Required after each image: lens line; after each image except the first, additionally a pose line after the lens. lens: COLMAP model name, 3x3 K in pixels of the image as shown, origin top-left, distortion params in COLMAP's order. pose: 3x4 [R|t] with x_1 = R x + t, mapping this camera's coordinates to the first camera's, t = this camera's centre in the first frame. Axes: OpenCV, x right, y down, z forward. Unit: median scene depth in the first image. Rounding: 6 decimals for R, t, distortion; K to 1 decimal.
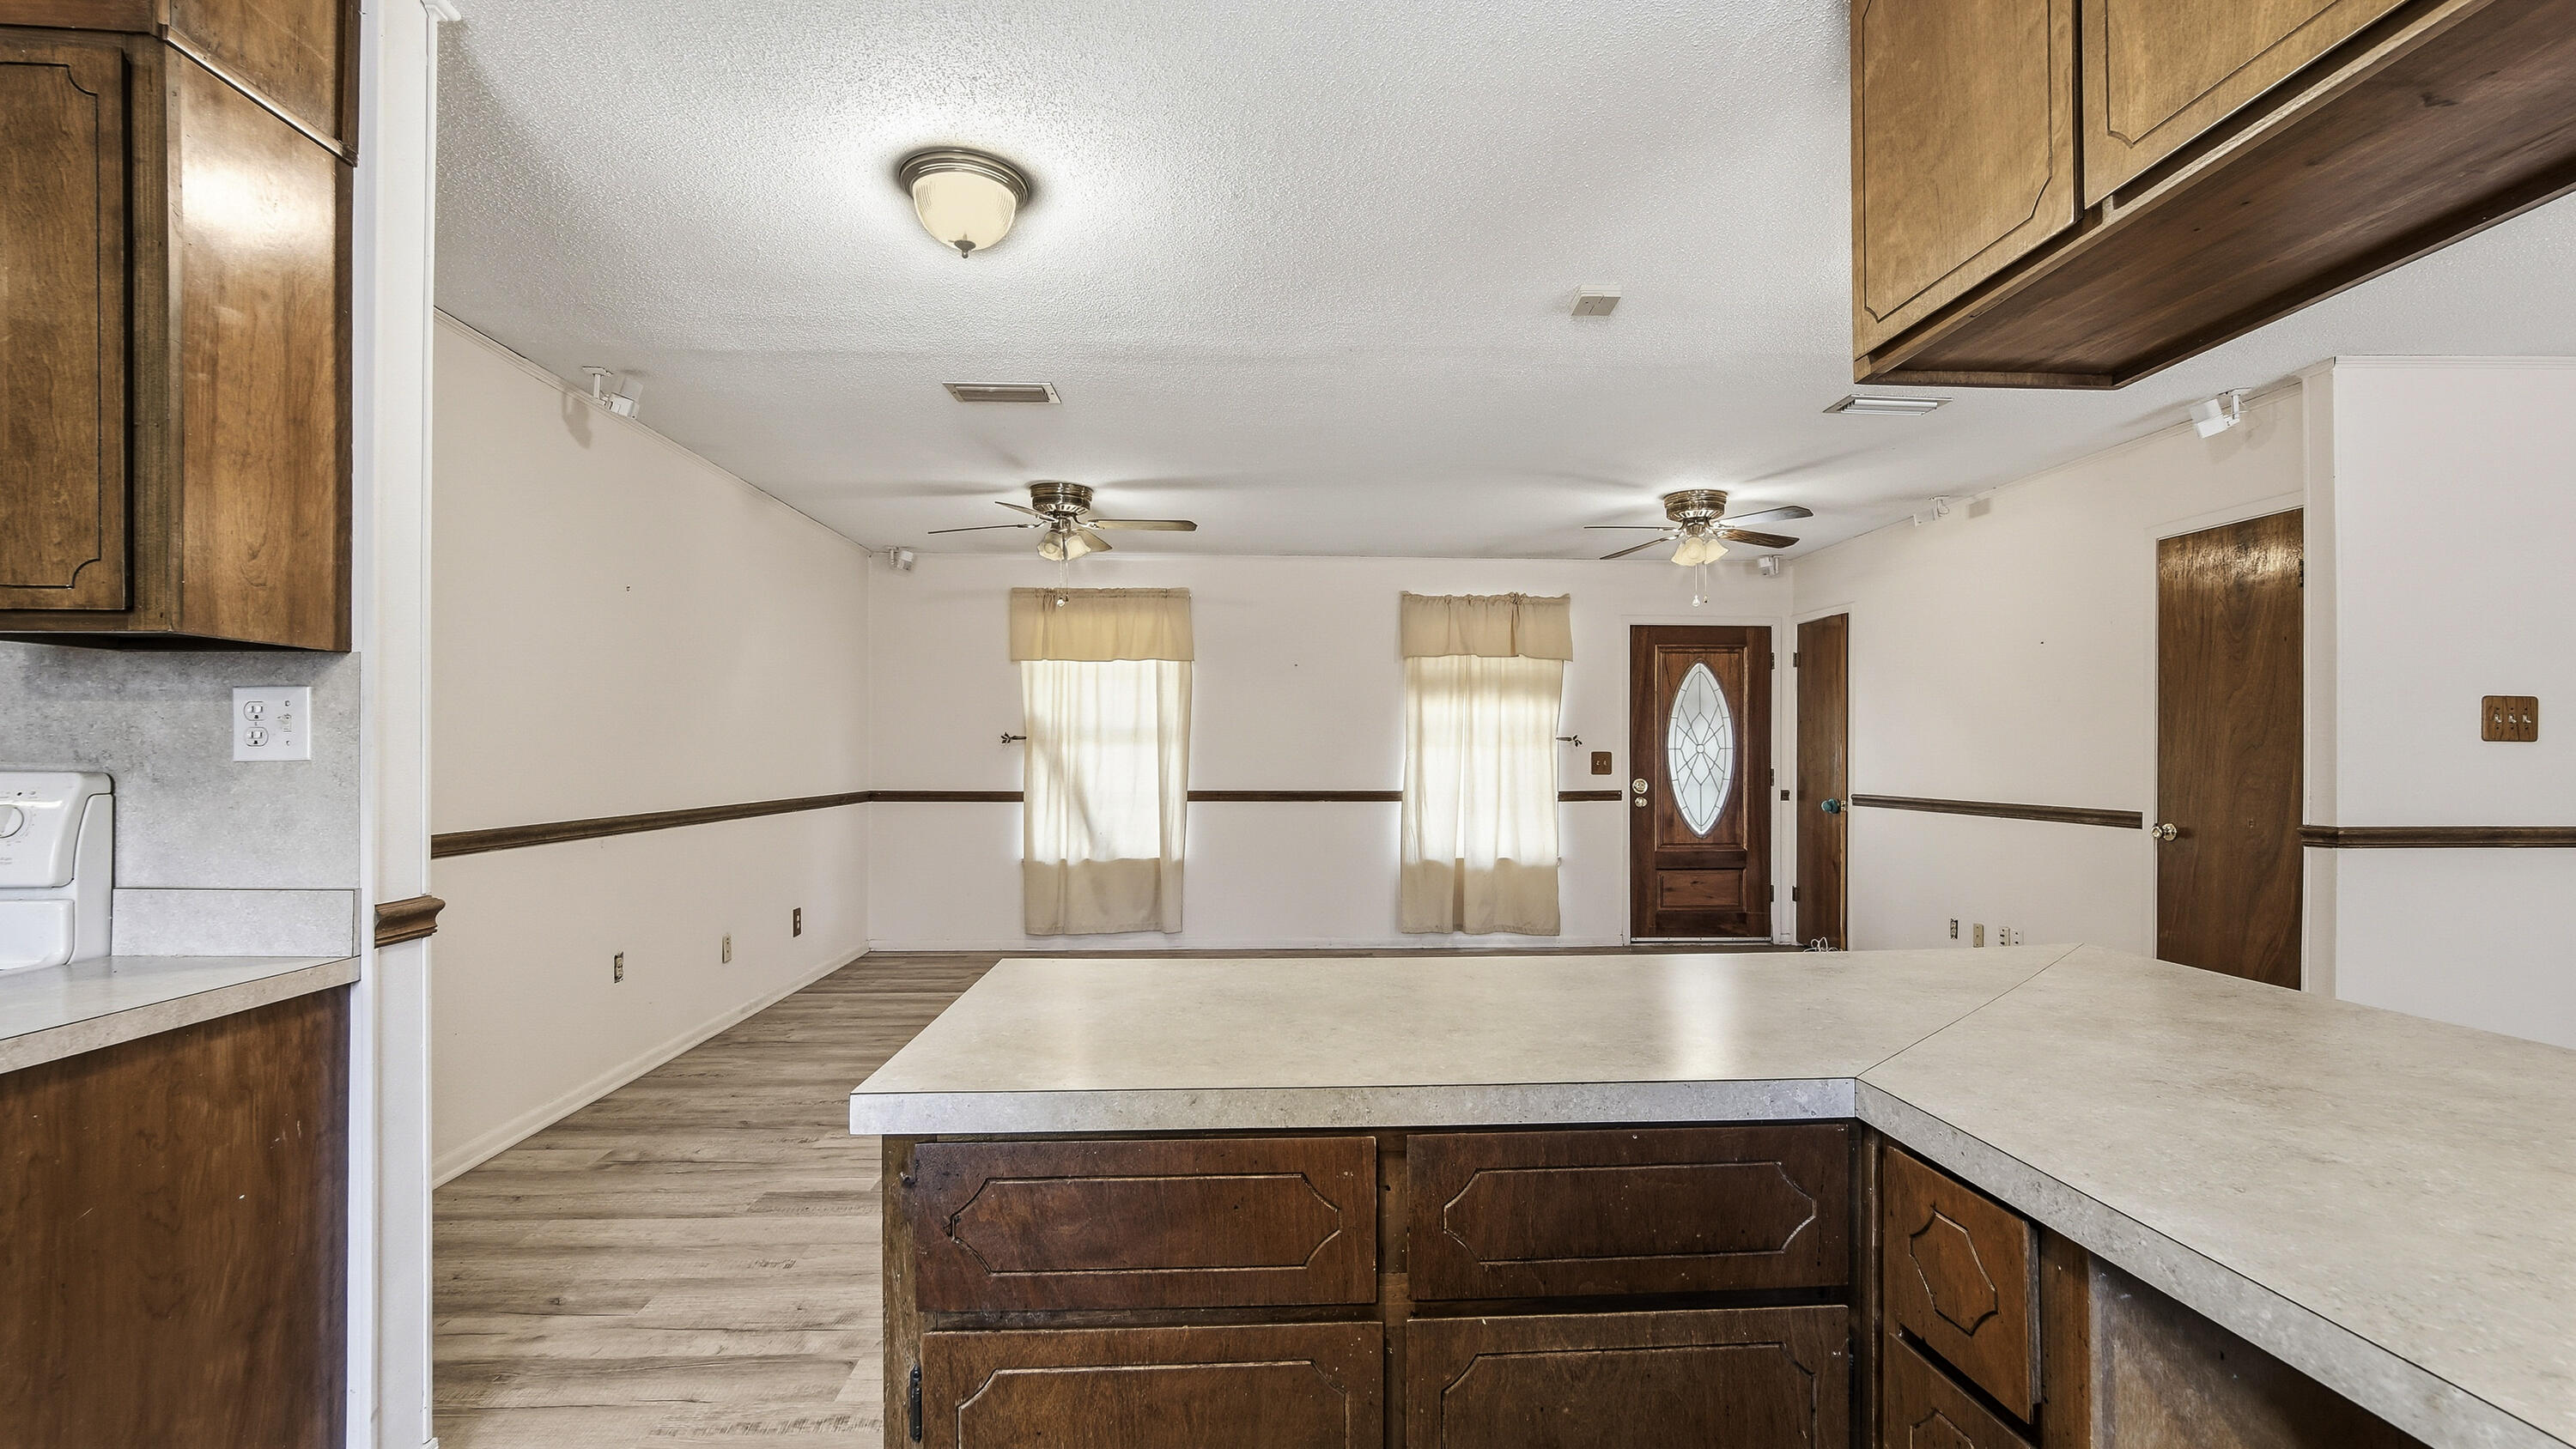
lens RADIAL K [[1166.2, 0, 1286.9], [0, 1166.2, 751.1], [0, 0, 1]] dist [-0.010755, 0.004366]
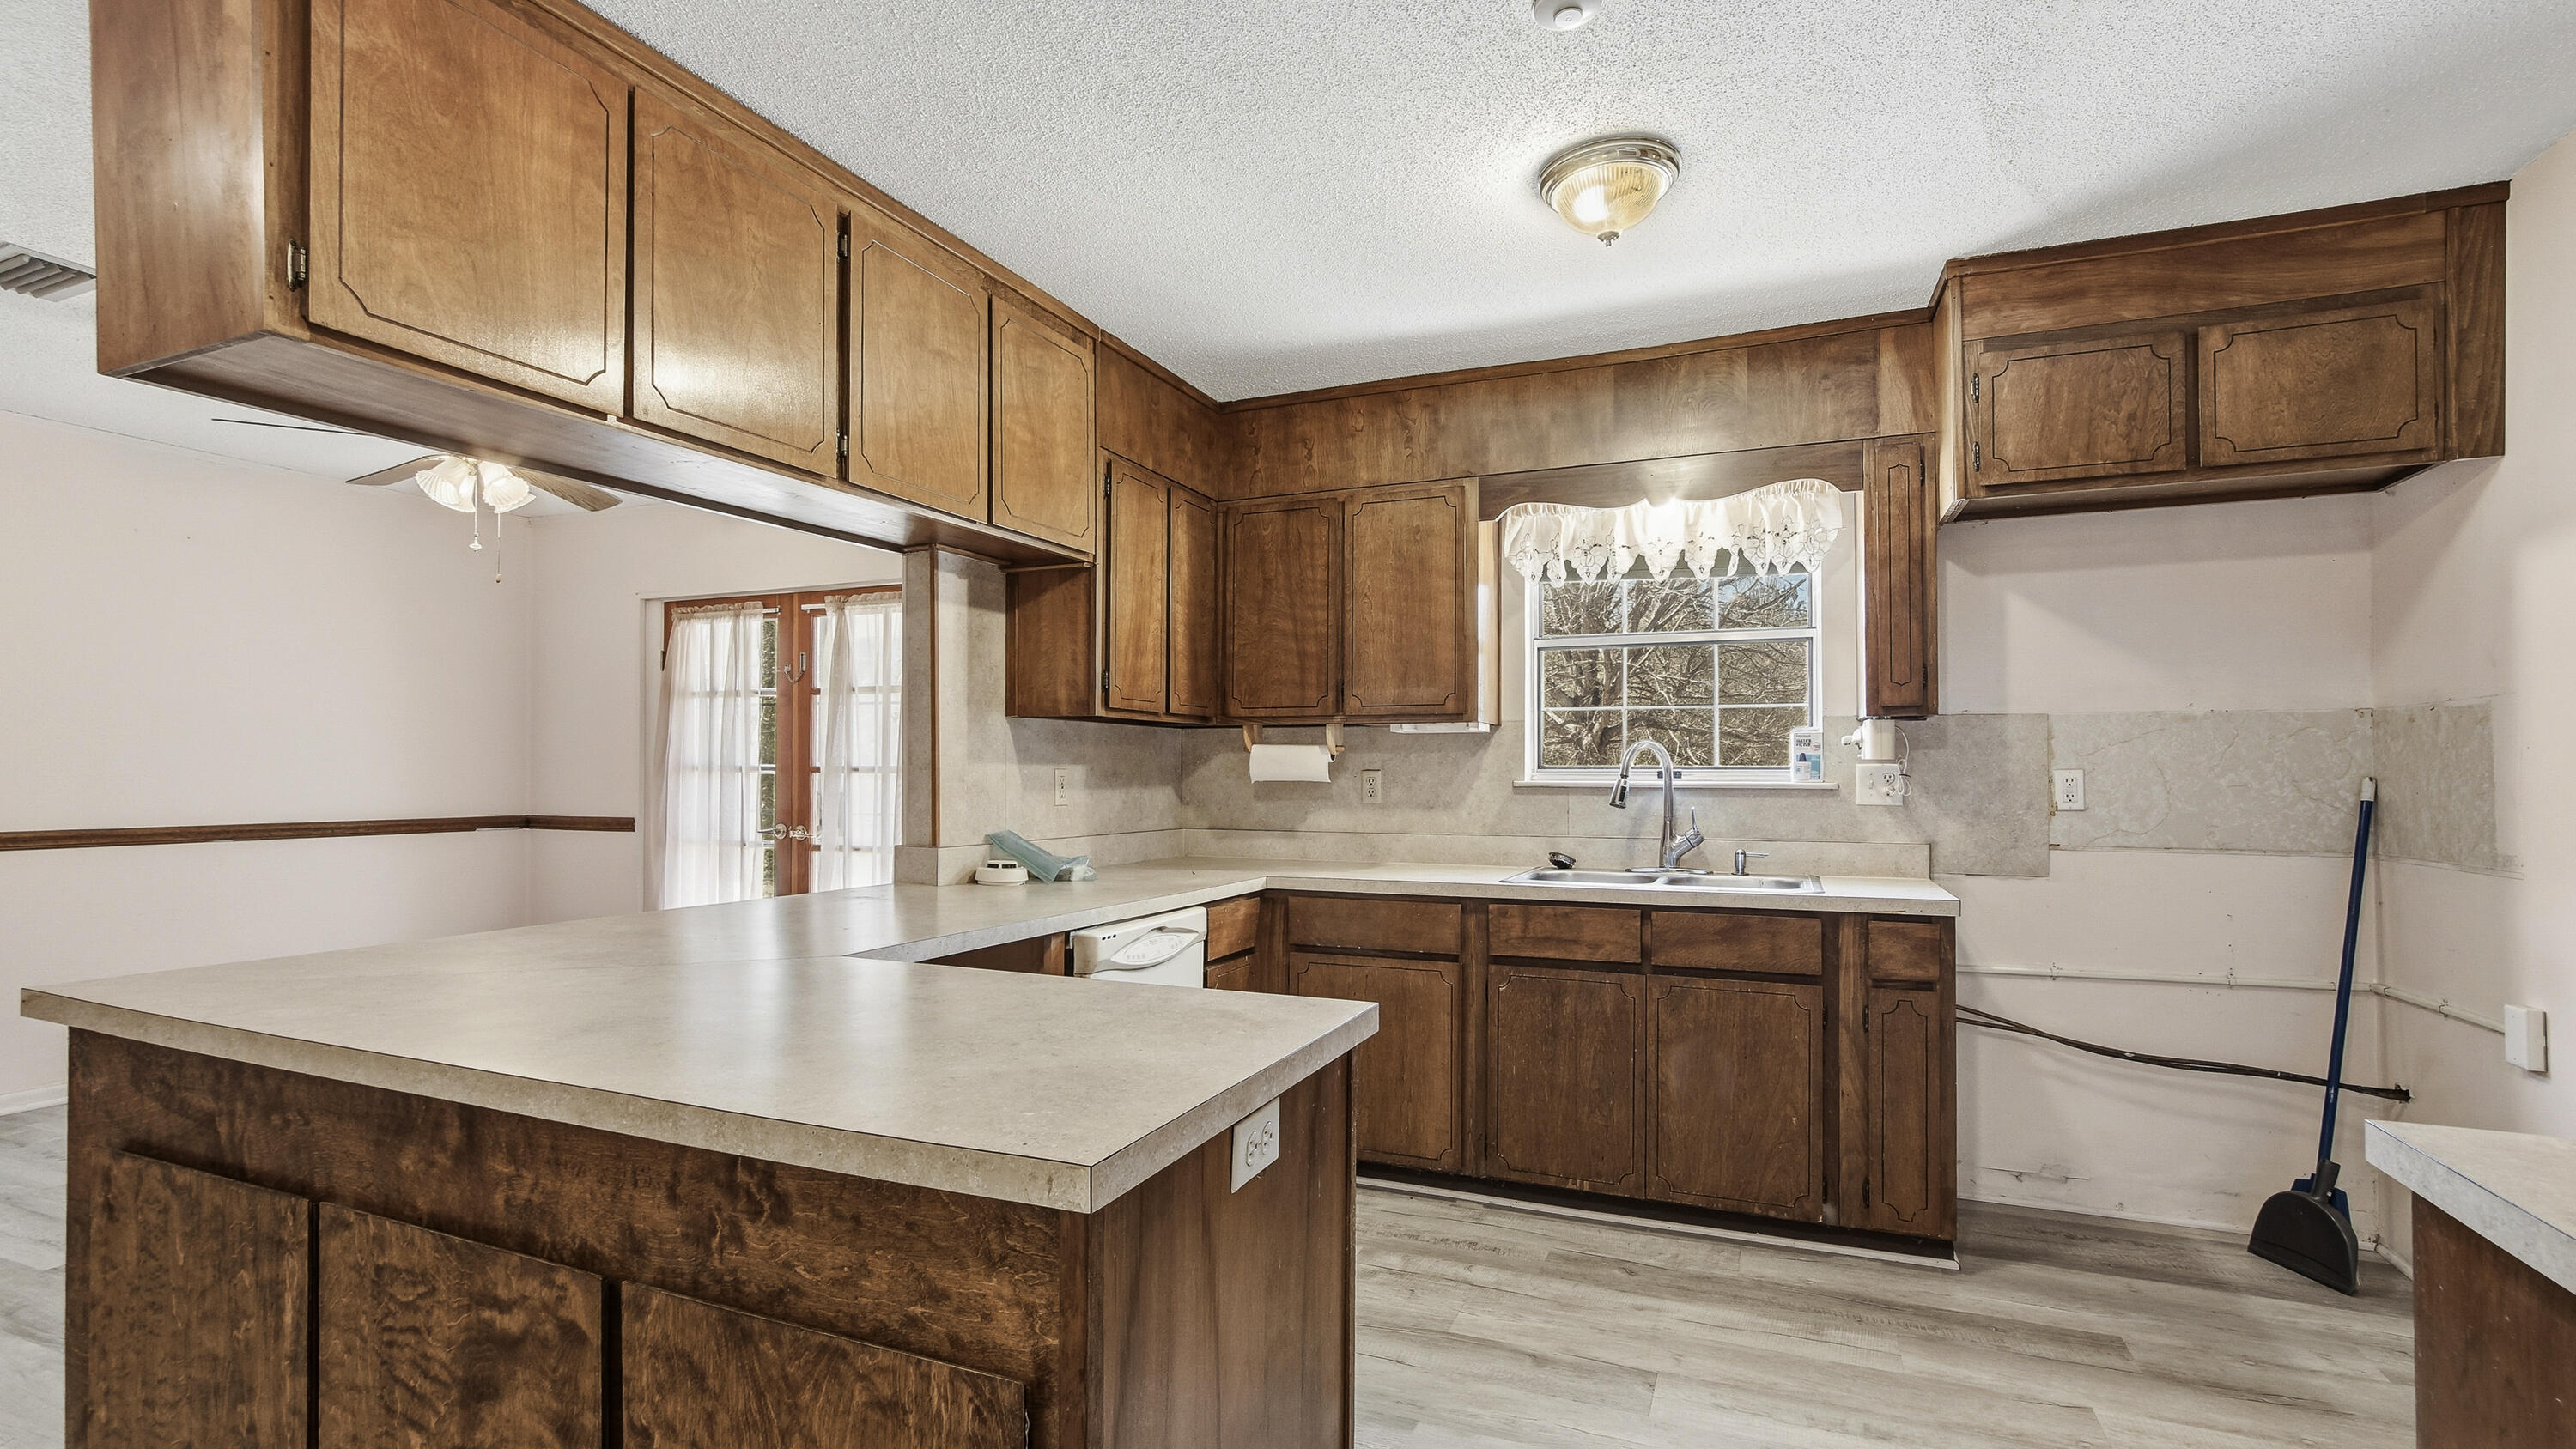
lens RADIAL K [[1166.2, 0, 1279.1], [0, 1166.2, 759.3], [0, 0, 1]] dist [-0.010755, 0.004366]
pose [[-0.898473, 0.002656, 0.439021, -0.148478], [-0.005030, 0.999854, -0.016342, 0.001983], [-0.439001, -0.016891, -0.898328, 0.388194]]
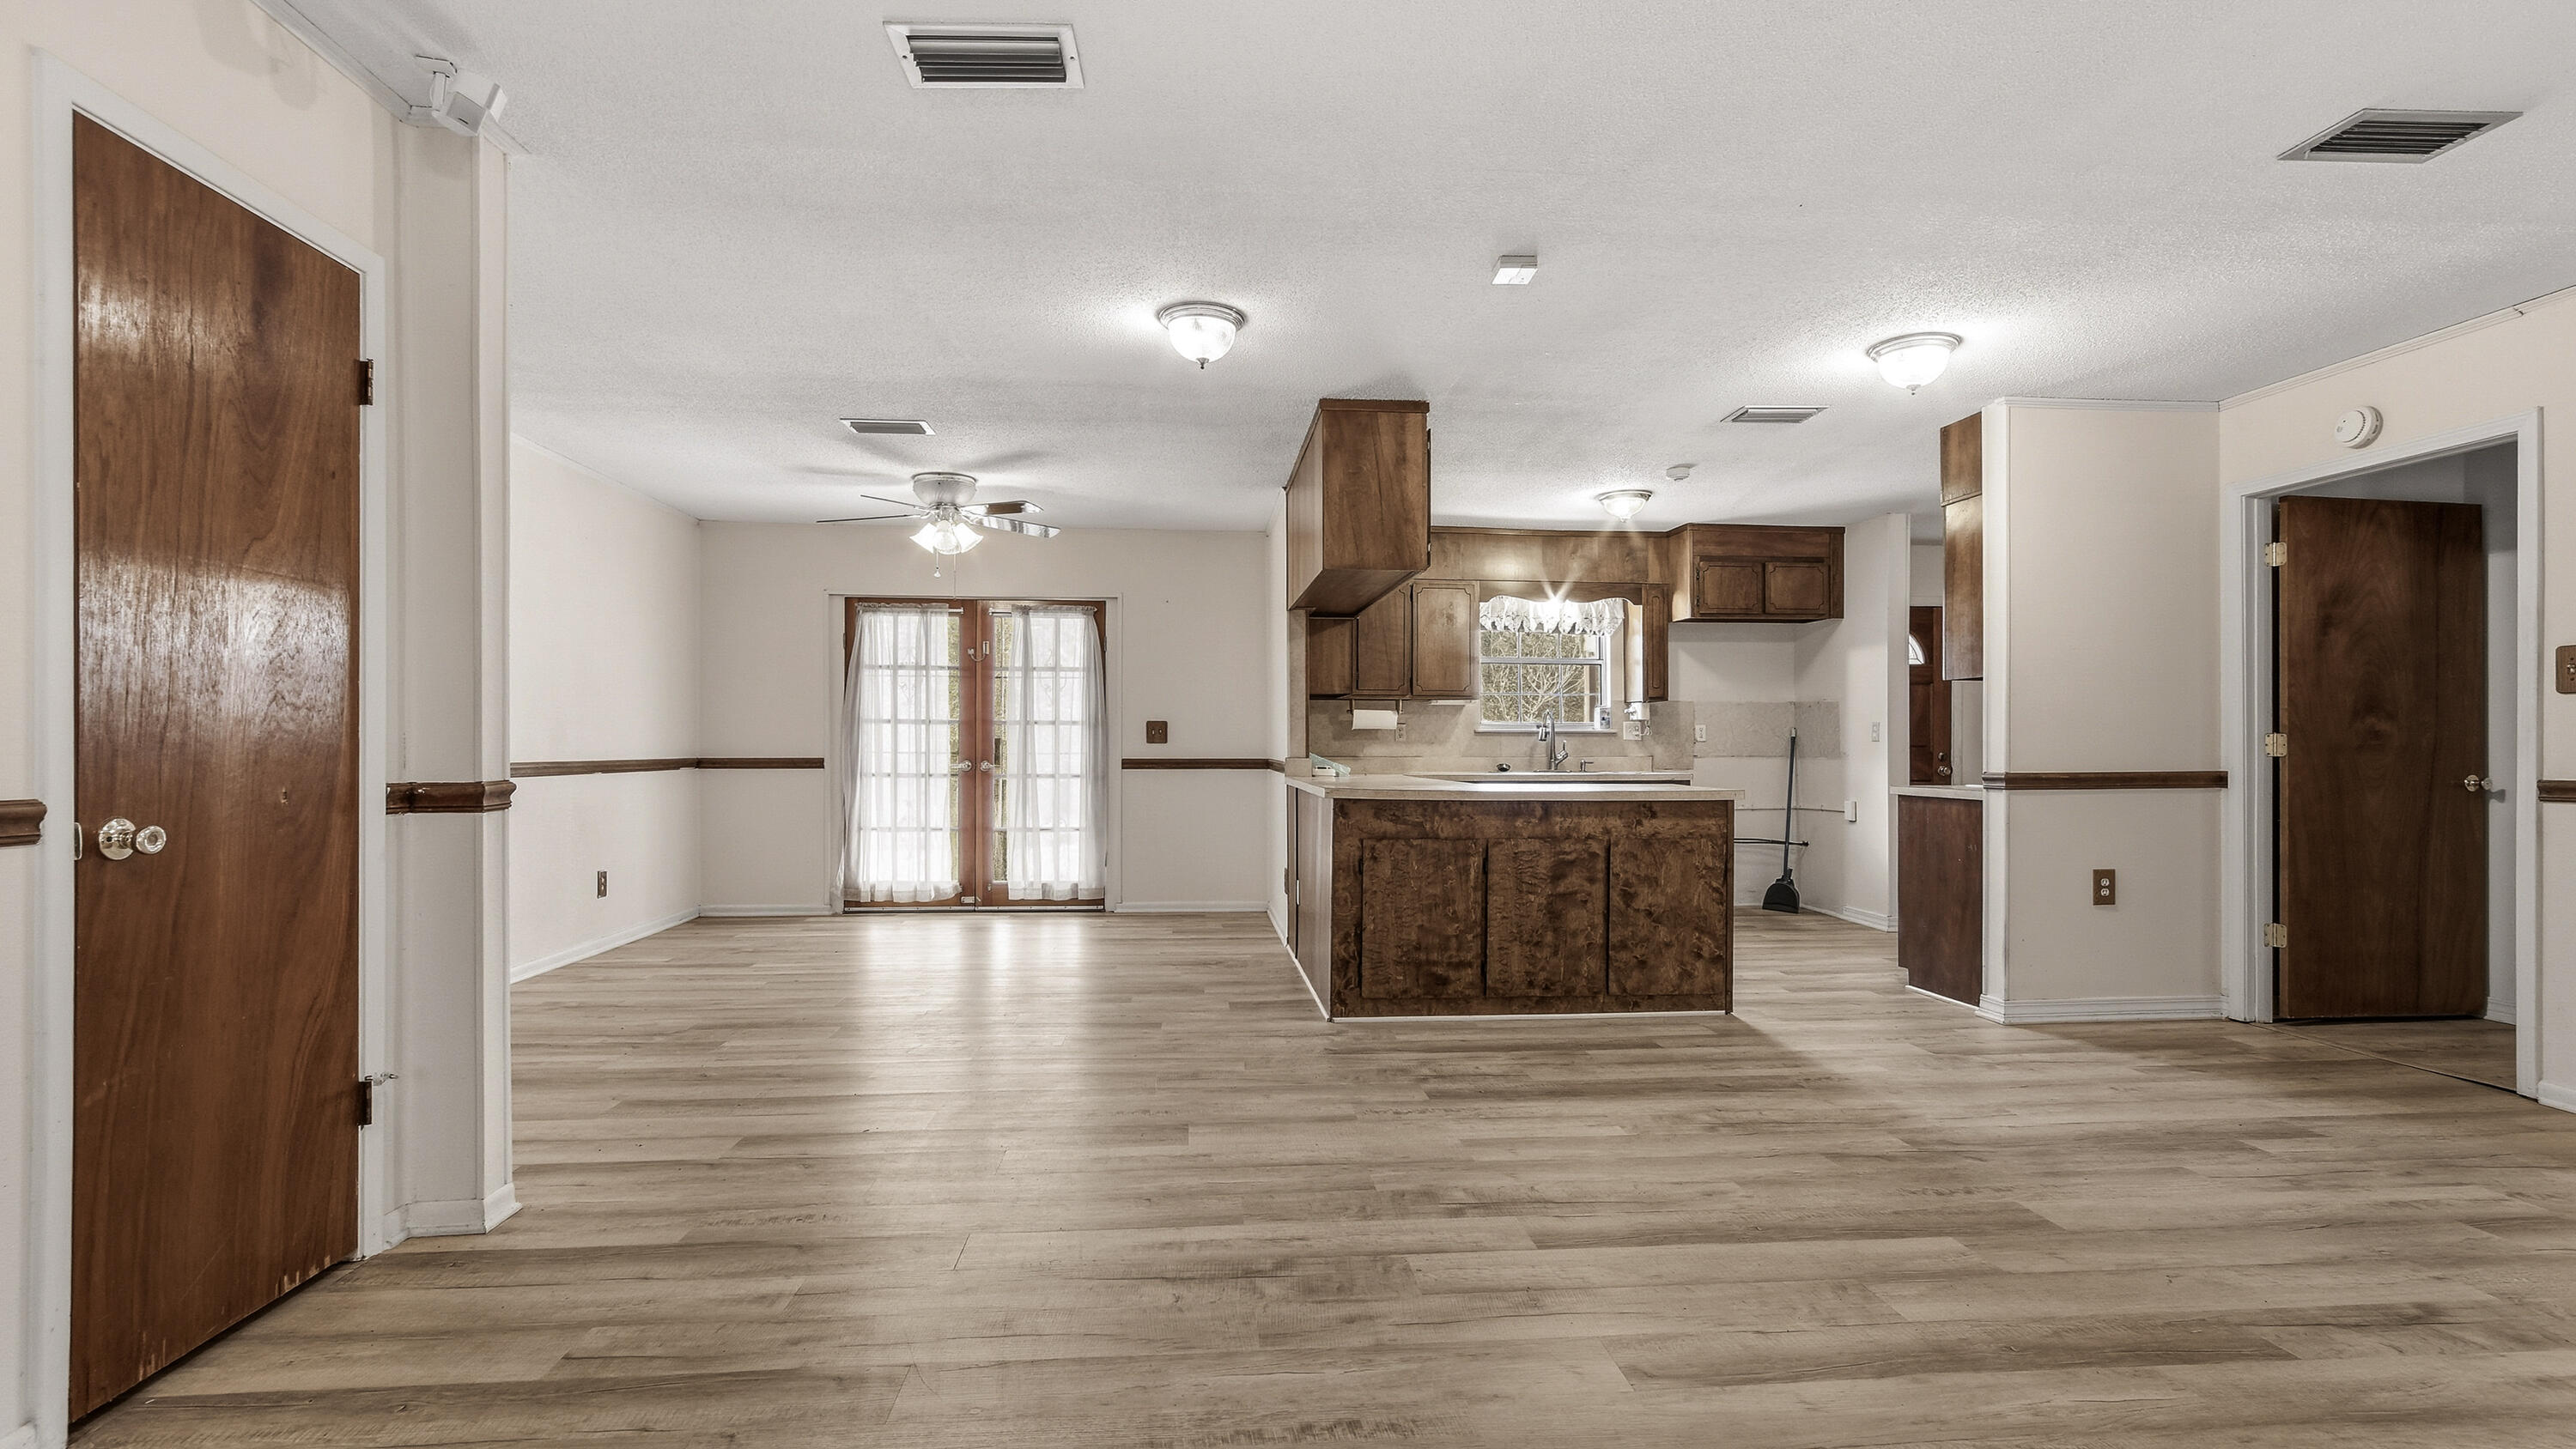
lens RADIAL K [[1166.2, 0, 1278.6], [0, 1166.2, 729.0], [0, 0, 1]] dist [-0.010755, 0.004366]
pose [[-0.999209, -0.003365, -0.039635, 0.244288], [-0.002589, 0.999804, -0.019608, 0.025529], [0.039693, -0.019490, -0.999022, 0.970304]]
